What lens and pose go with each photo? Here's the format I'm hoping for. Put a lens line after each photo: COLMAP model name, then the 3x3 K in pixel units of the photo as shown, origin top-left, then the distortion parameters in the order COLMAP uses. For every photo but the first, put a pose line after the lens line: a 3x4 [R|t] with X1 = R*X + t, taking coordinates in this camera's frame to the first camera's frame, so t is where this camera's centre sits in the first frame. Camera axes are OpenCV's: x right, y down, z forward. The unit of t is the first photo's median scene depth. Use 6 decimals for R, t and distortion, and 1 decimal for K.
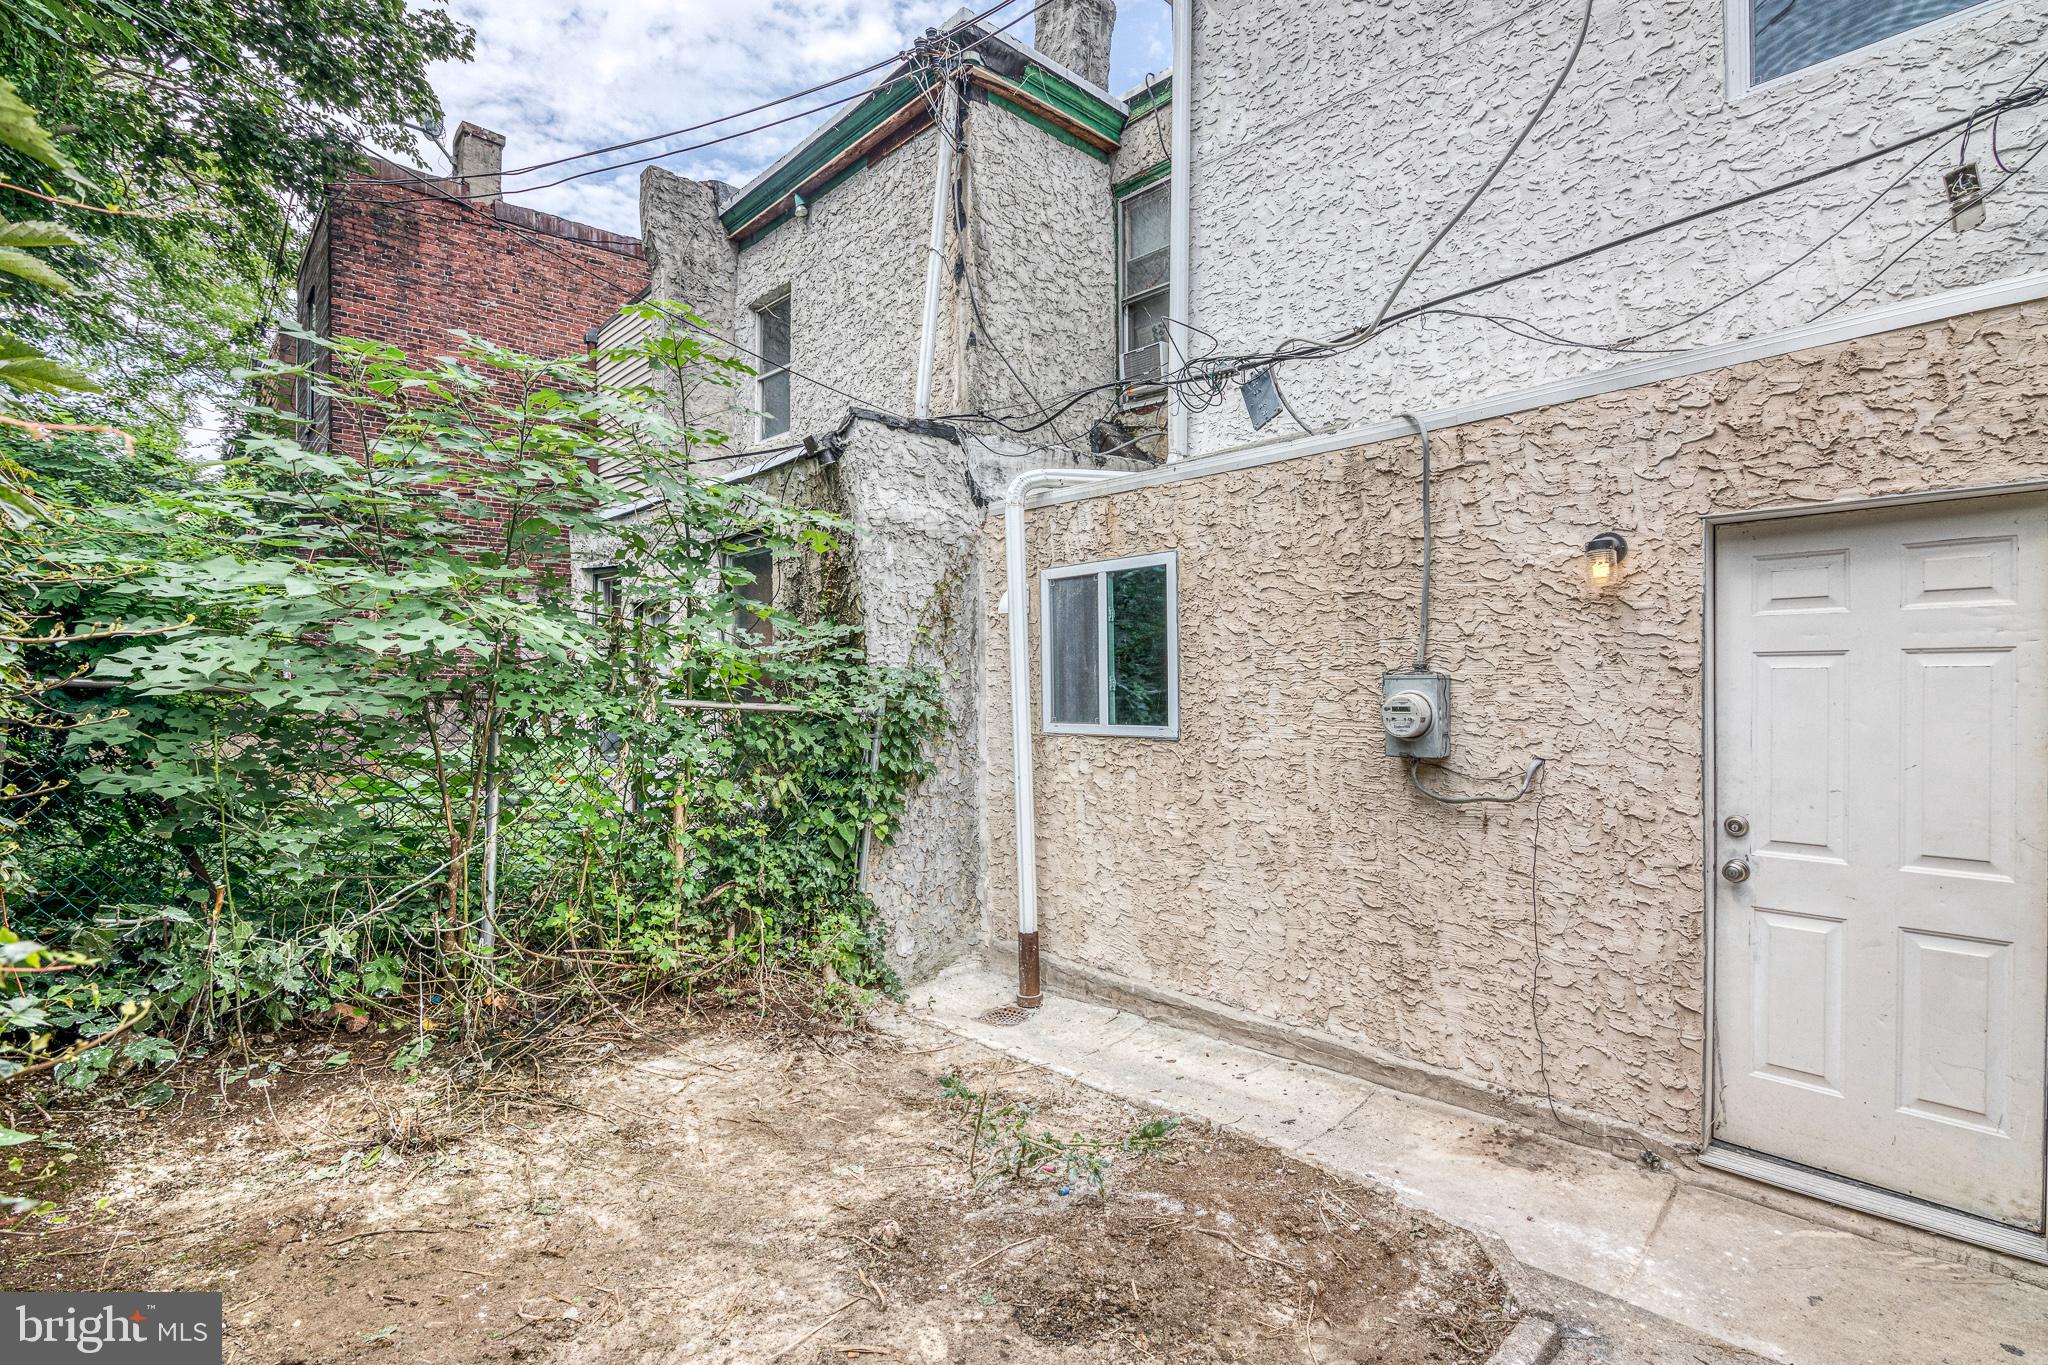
lens RADIAL K [[950.5, 0, 1037.4], [0, 950.5, 669.8], [0, 0, 1]] dist [-0.018452, 0.001347]
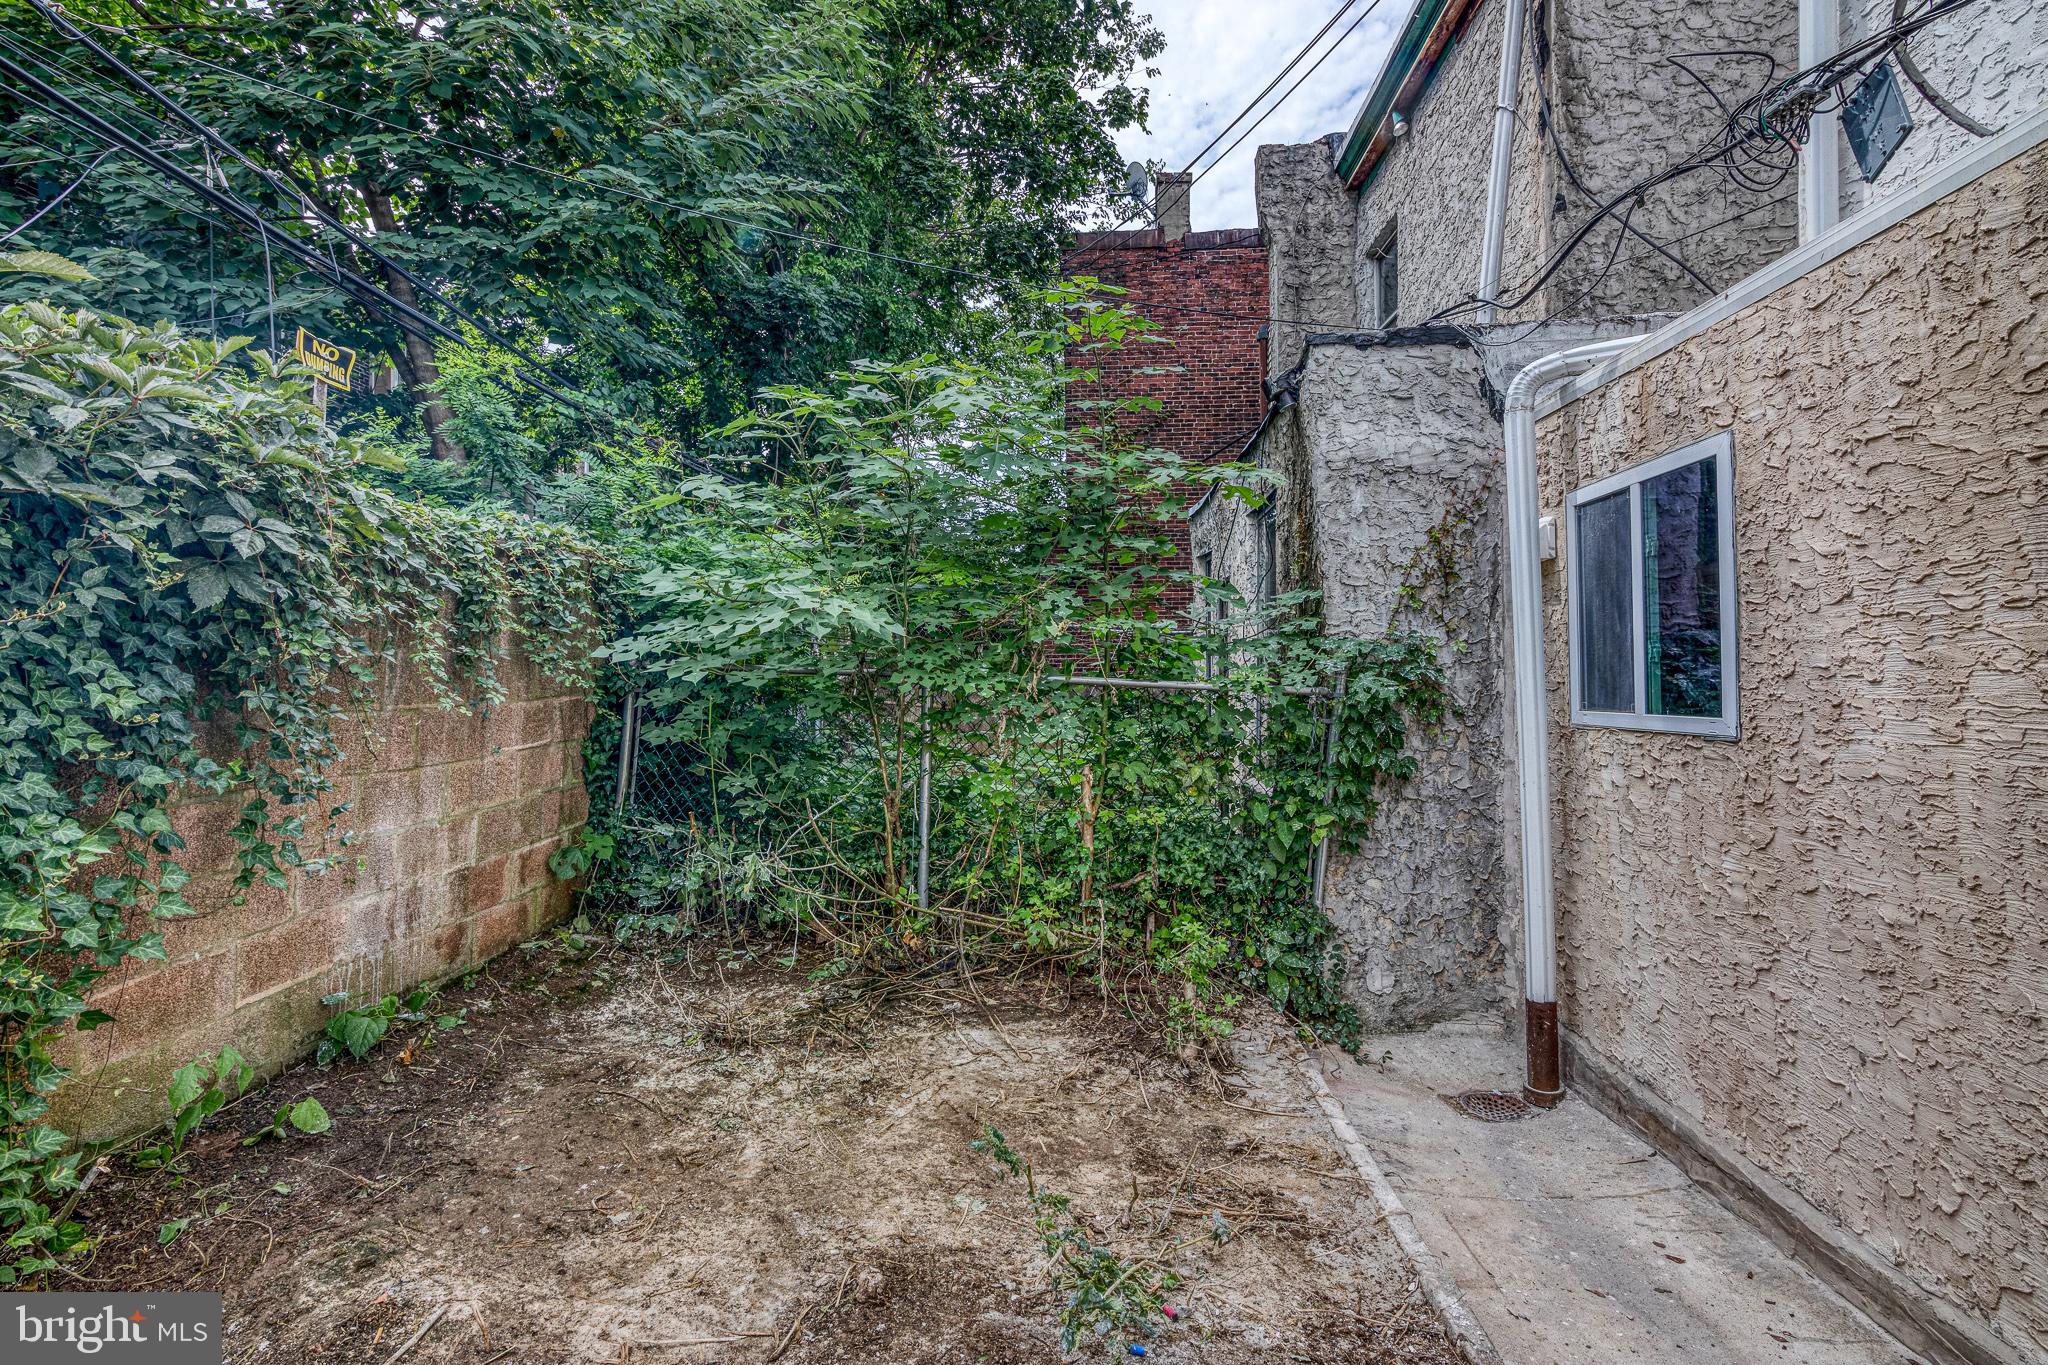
lens RADIAL K [[950.5, 0, 1037.4], [0, 950.5, 669.8], [0, 0, 1]] dist [-0.018452, 0.001347]
pose [[0.678429, -0.010760, -0.734587, 0.272626], [0.019155, 0.999812, 0.003046, 0.017227], [0.734417, -0.016137, 0.678507, 0.251623]]
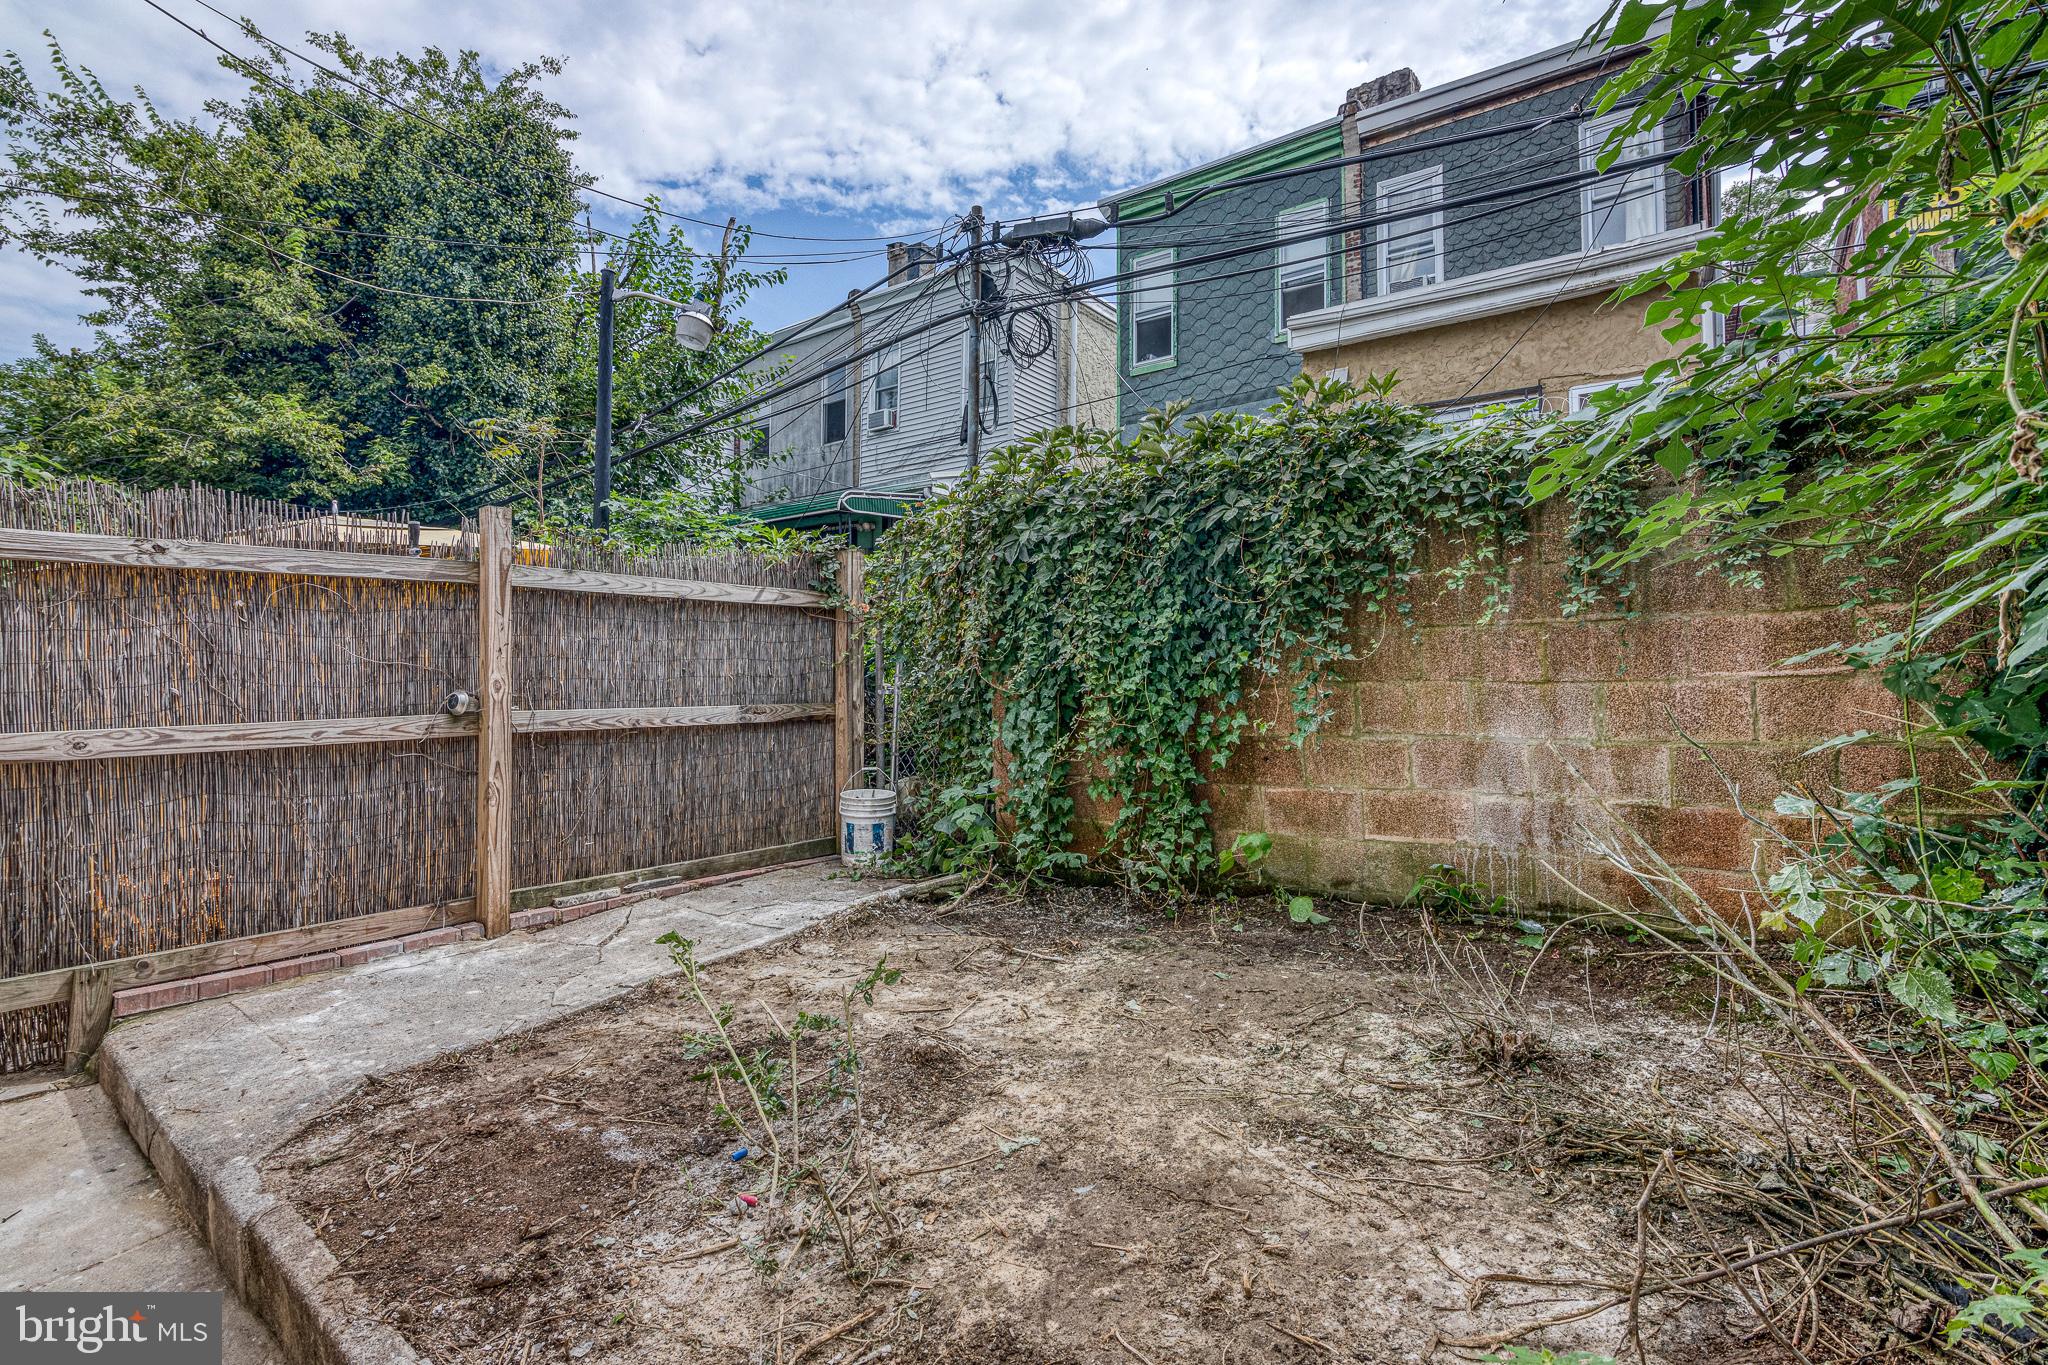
lens RADIAL K [[935.5, 0, 1011.1], [0, 935.5, 686.3], [0, 0, 1]] dist [-0.018960, 0.000859]
pose [[-0.990643, -0.004976, -0.136385, -0.048322], [-0.003726, 0.999949, -0.009424, 0.089549], [0.136425, -0.008827, -0.990611, 0.964441]]
